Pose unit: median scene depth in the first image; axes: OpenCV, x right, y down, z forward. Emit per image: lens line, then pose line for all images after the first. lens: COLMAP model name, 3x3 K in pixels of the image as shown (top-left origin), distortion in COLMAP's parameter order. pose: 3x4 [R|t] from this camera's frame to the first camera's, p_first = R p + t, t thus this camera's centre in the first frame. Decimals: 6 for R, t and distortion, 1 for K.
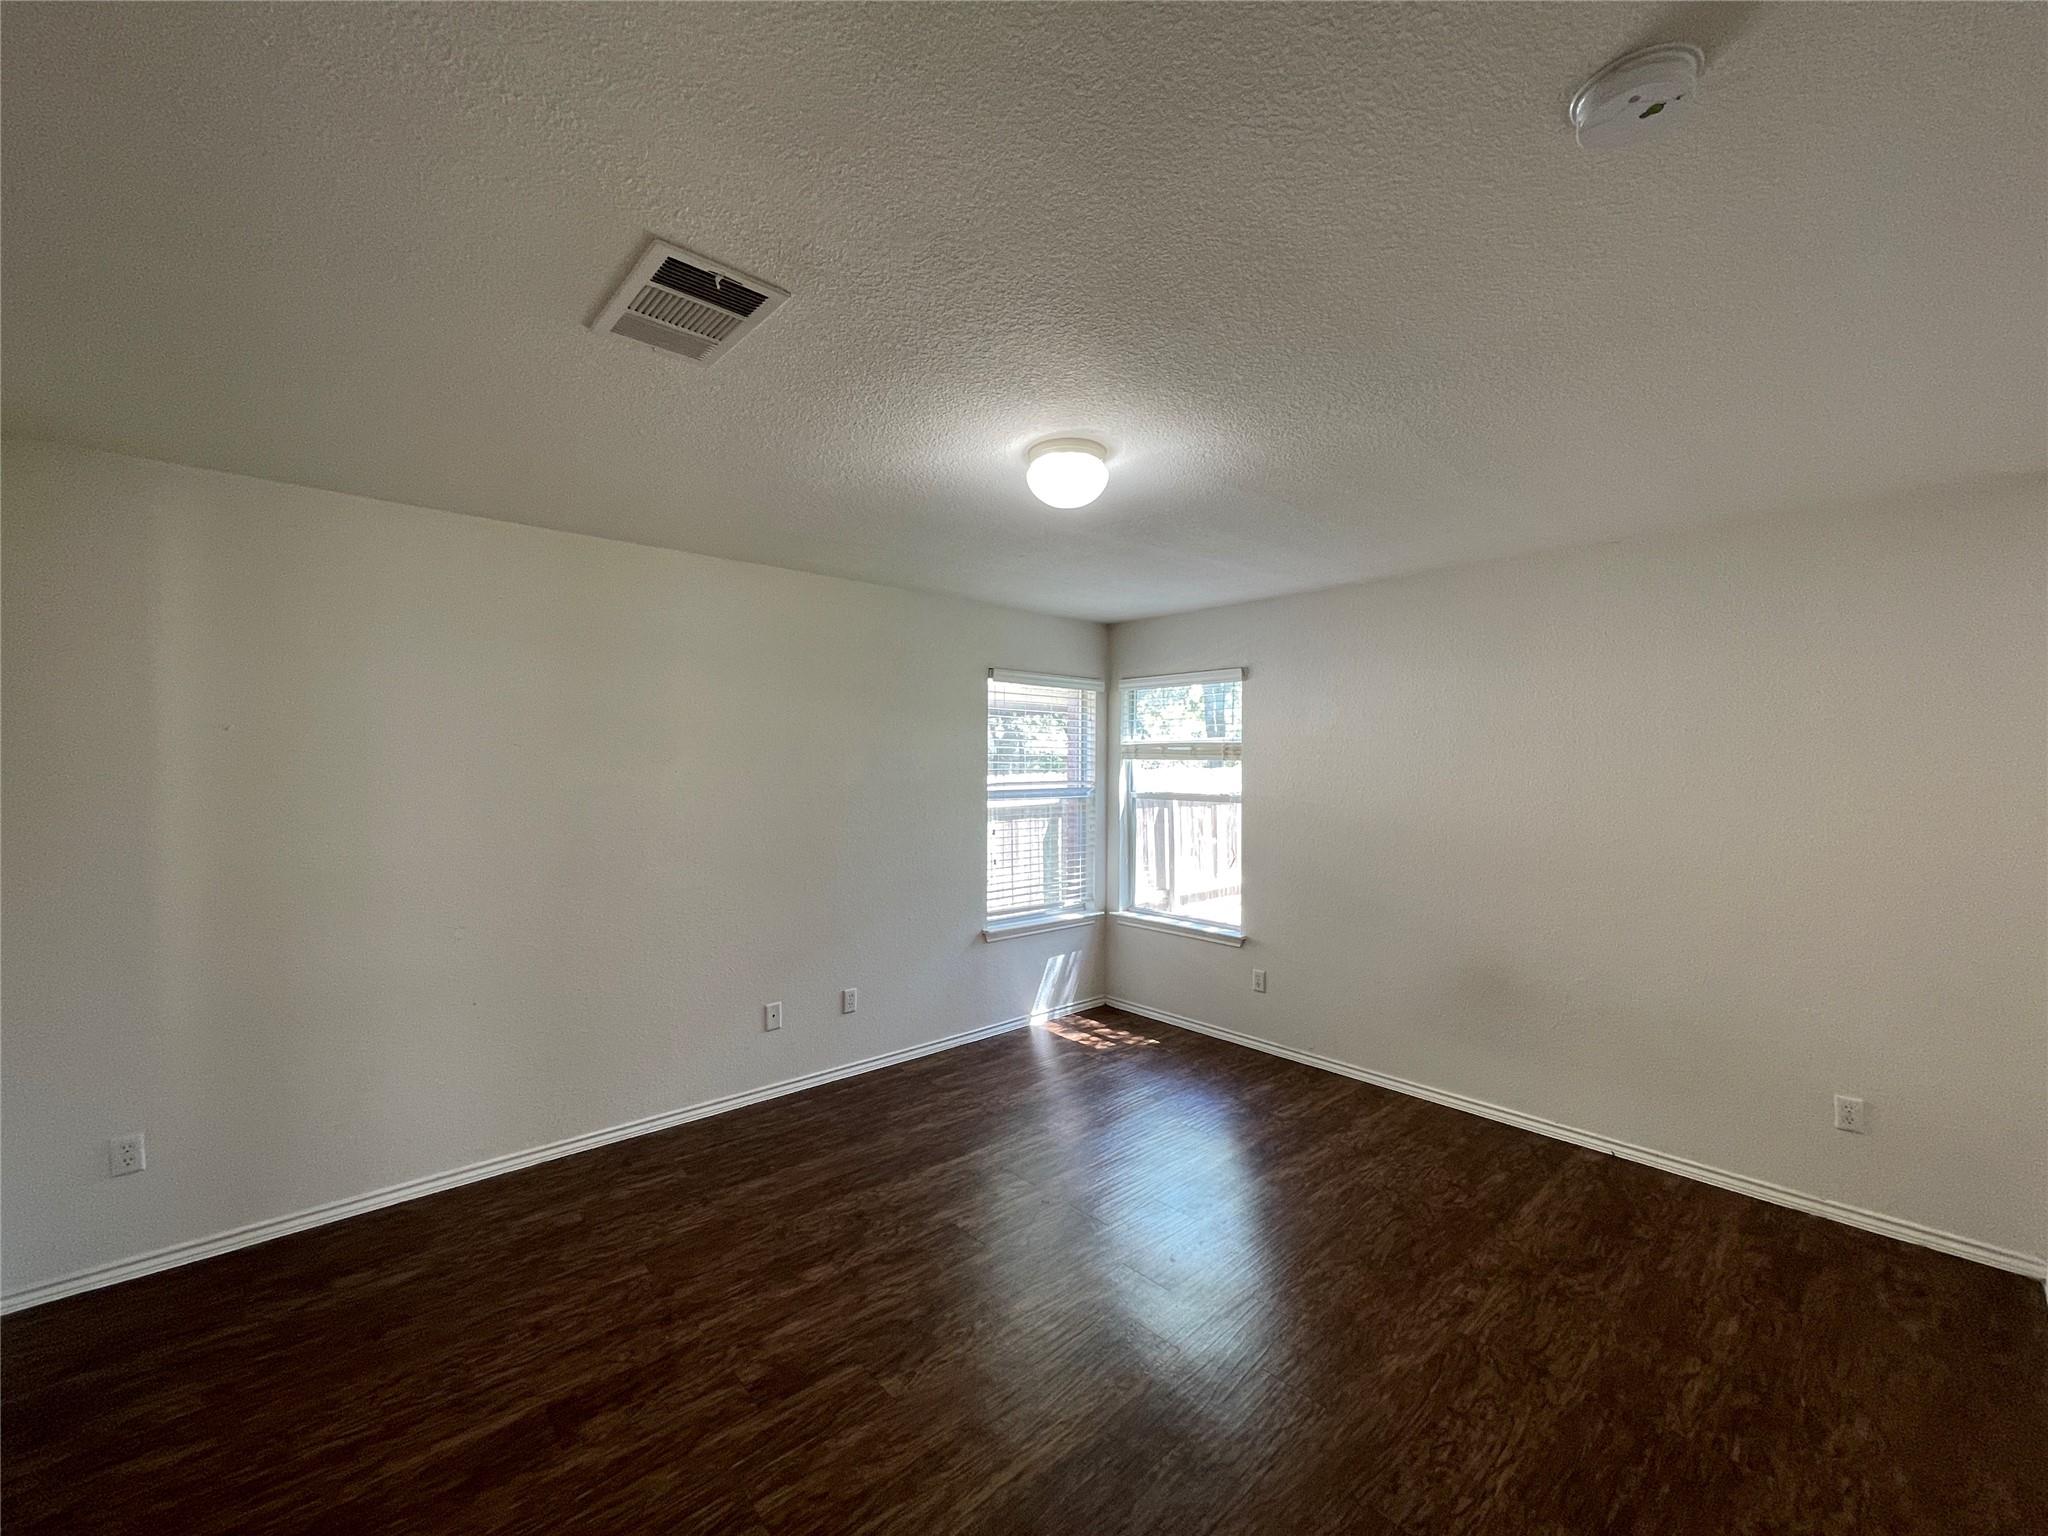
lens RADIAL K [[826.6, 0, 1017.7], [0, 826.6, 765.3], [0, 0, 1]] dist [-0.000350, 0.000247]
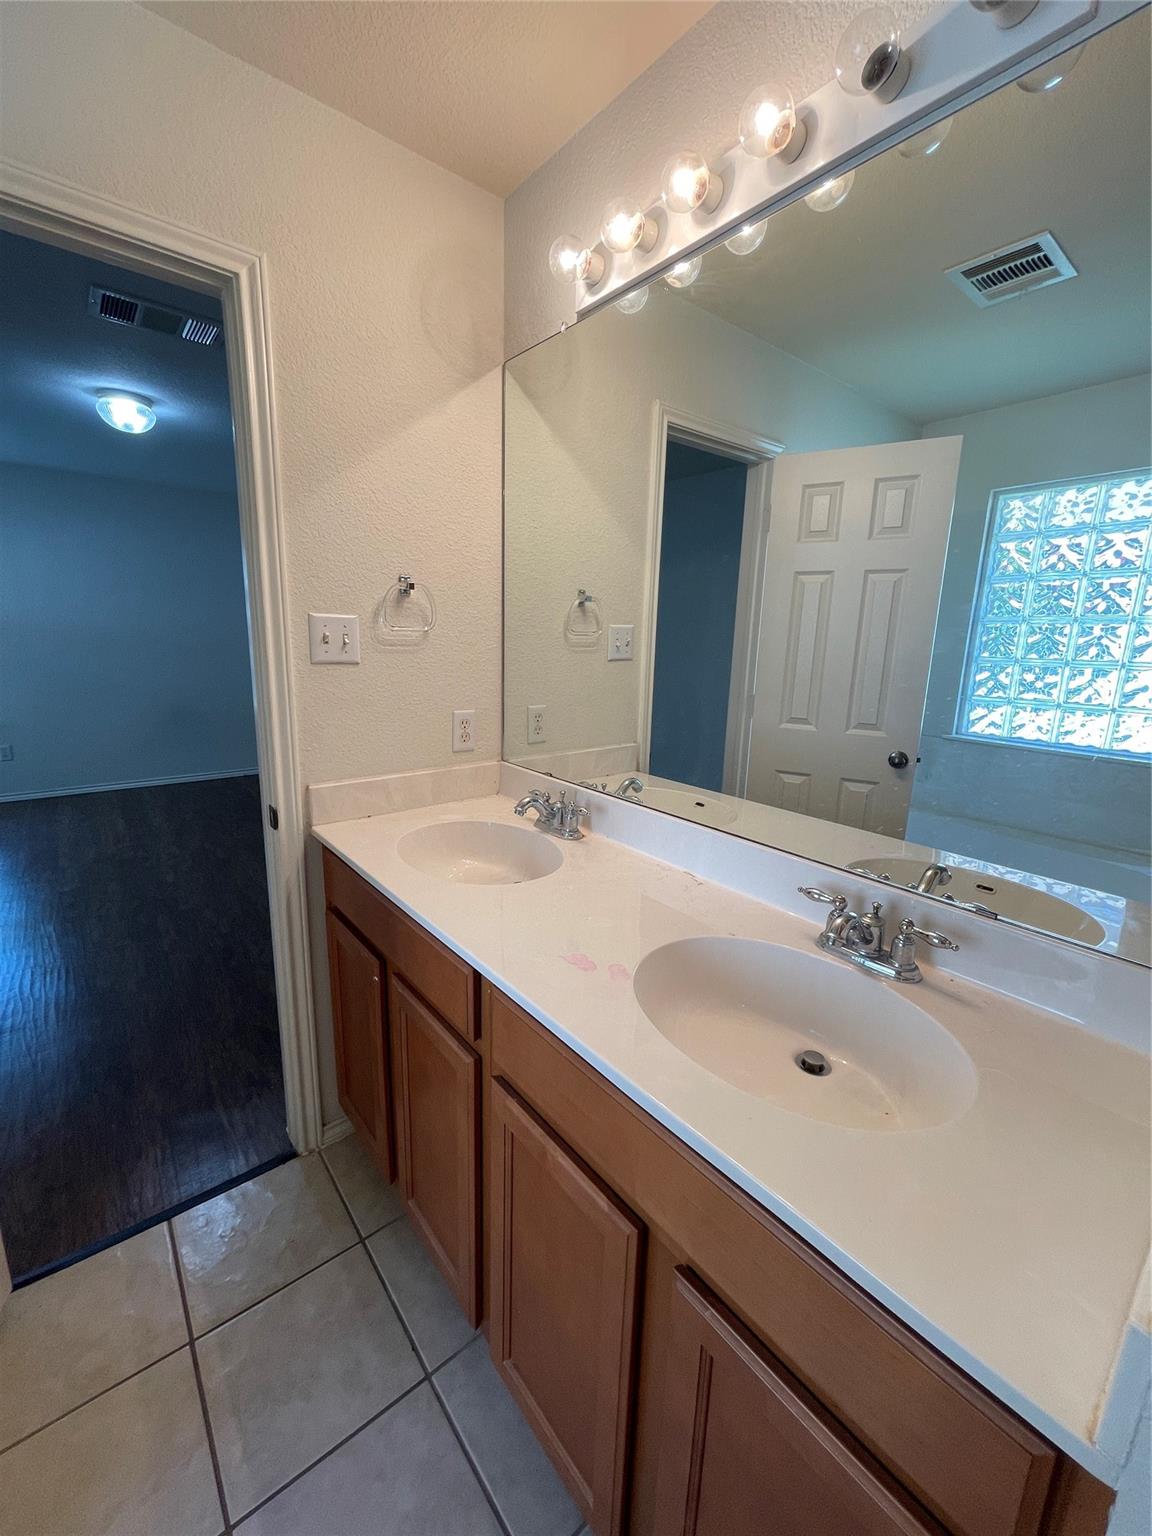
lens RADIAL K [[619.9, 0, 576.0], [0, 619.9, 768.0], [0, 0, 1]] dist [-0.000350, 0.000247]
pose [[0.047020, -0.223060, 0.973670, -0.722676], [-0.031237, 0.973943, 0.224631, 0.021343], [-0.998405, -0.040977, 0.038828, -0.003347]]
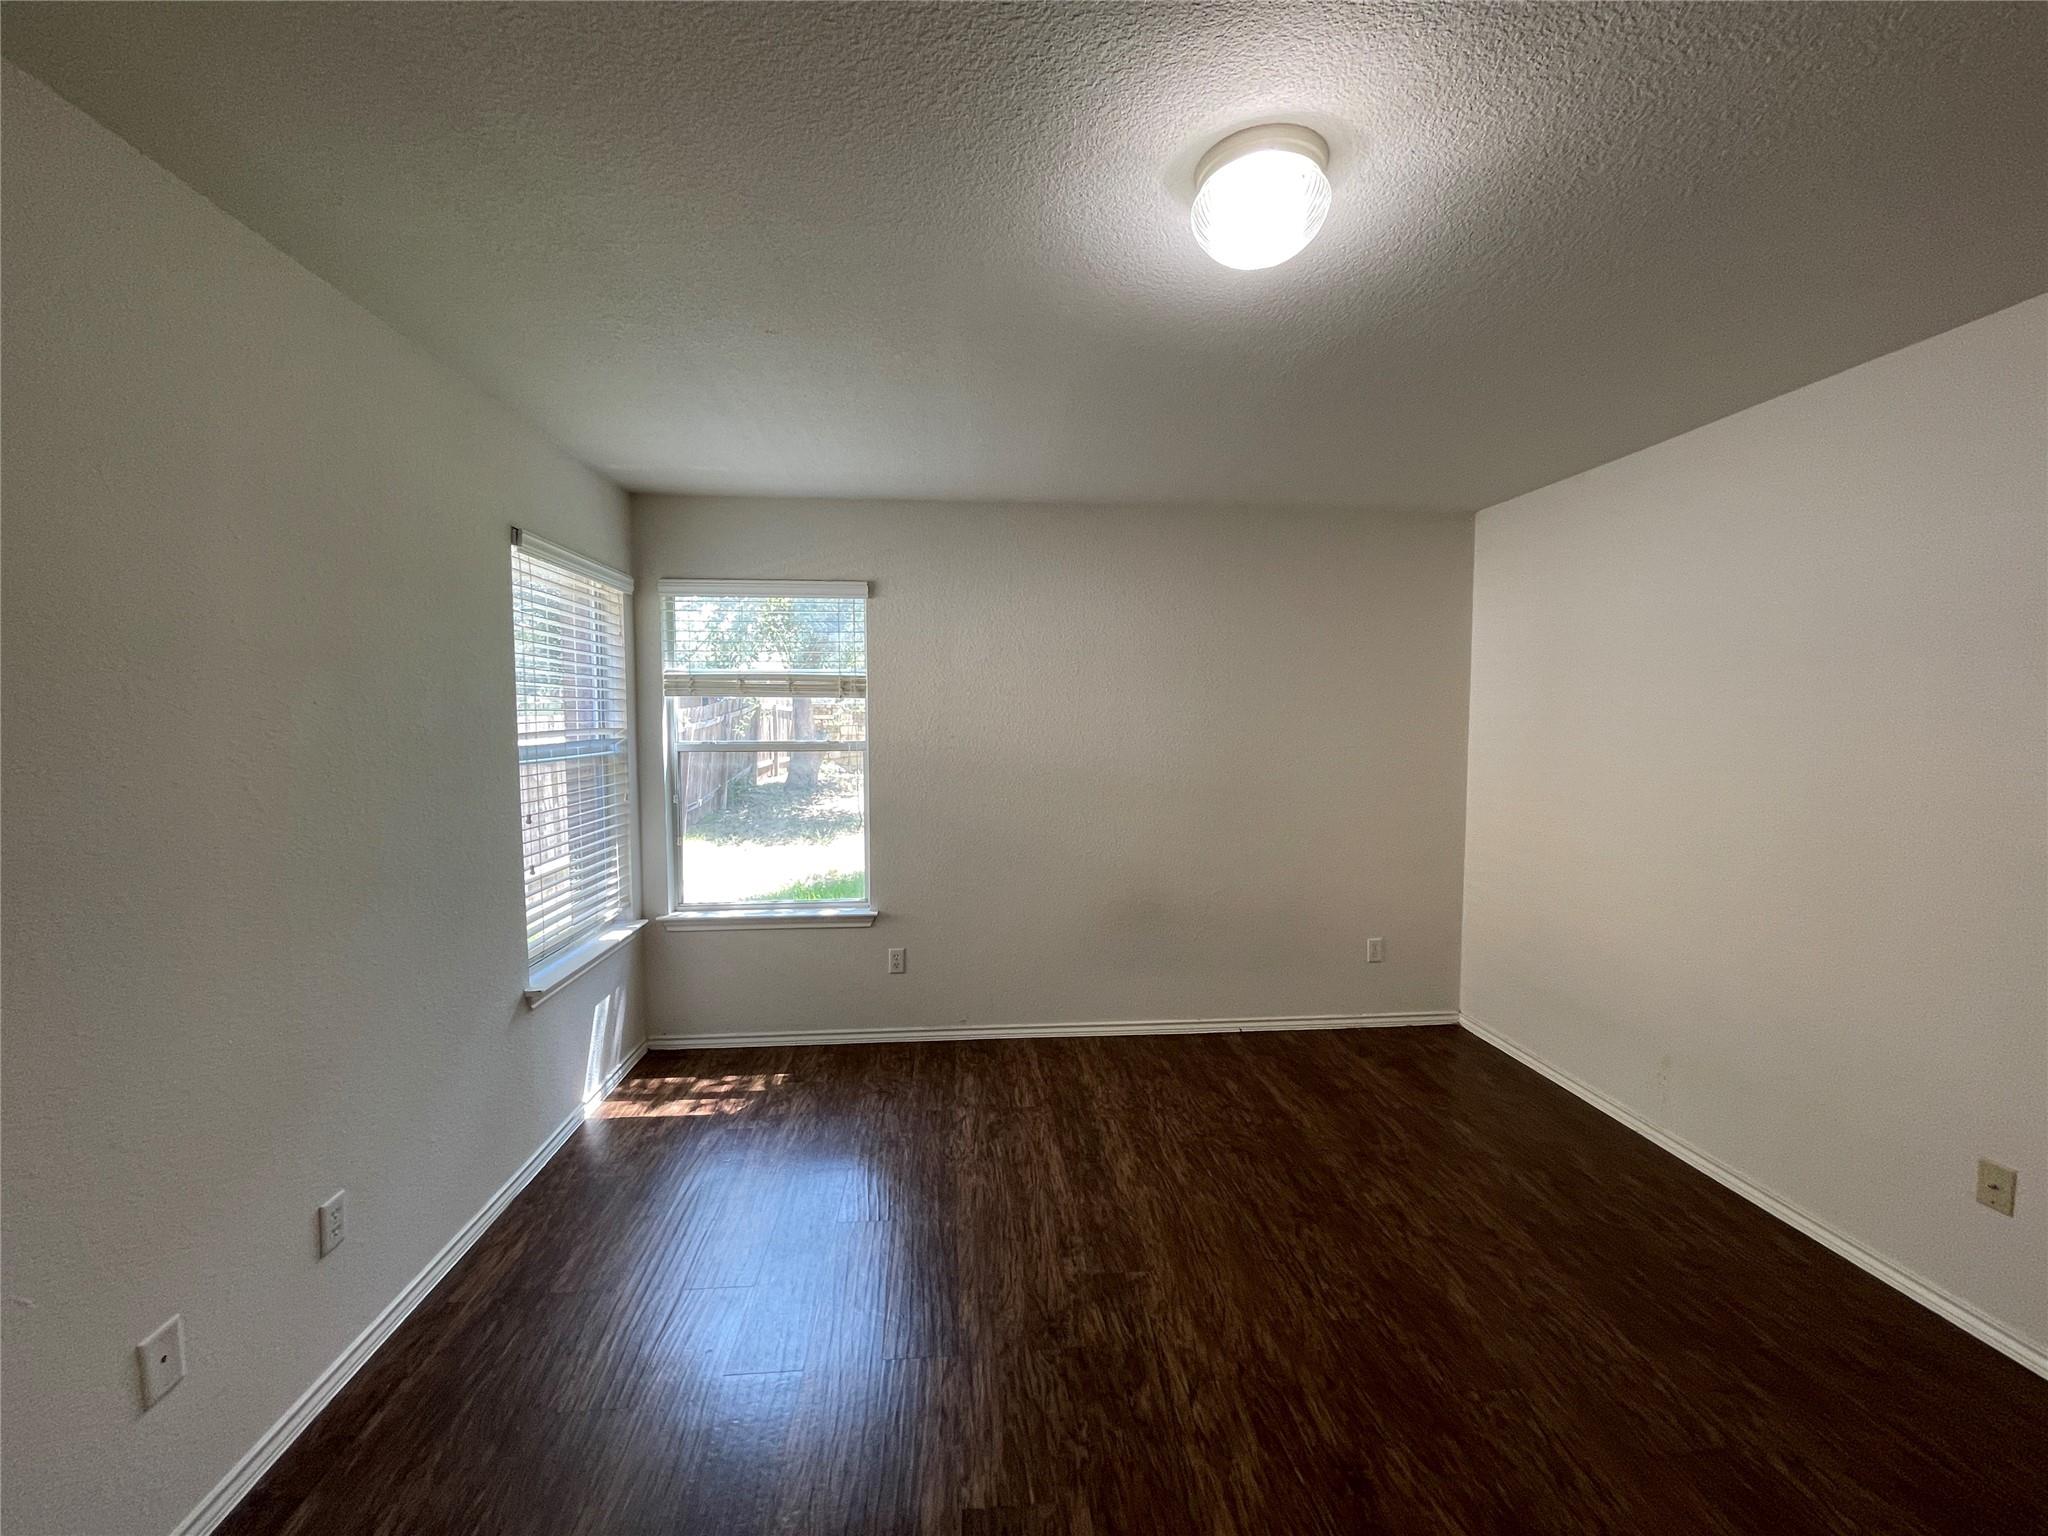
lens RADIAL K [[829.6, 0, 1019.2], [0, 829.6, 768.5], [0, 0, 1]] dist [-0.011442, 0.007355]
pose [[0.603538, -0.055368, 0.795409, -0.306341], [0.003536, 0.997762, 0.066770, 0.009943], [-0.797326, -0.037485, 0.602383, 0.421284]]
